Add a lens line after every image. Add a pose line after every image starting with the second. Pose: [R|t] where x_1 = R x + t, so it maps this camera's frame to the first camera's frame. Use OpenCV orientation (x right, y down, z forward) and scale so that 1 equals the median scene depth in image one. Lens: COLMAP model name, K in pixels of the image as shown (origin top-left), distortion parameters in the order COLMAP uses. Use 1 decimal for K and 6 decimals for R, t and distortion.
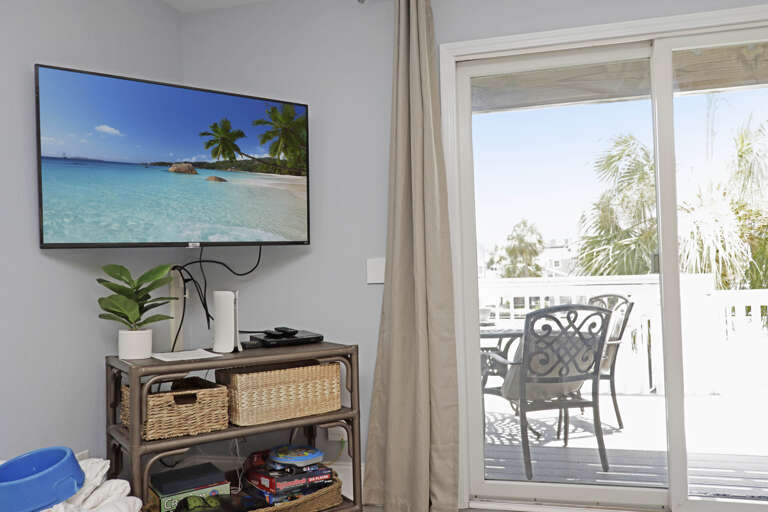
lens RADIAL K [[625.8, 0, 384.0], [0, 625.8, 256.0], [0, 0, 1]] dist [-0.002293, -0.000186]
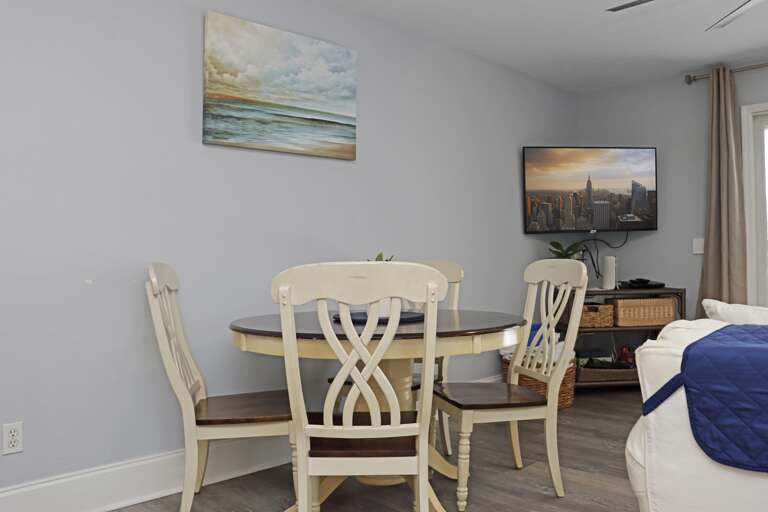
lens RADIAL K [[639.9, 0, 384.0], [0, 639.9, 256.0], [0, 0, 1]] dist [-0.182814, 0.161969]
pose [[0.865811, 0.015584, -0.500128, 0.082414], [0.004611, 0.999224, 0.039118, -0.018449], [0.500350, -0.036175, 0.865067, -0.824927]]
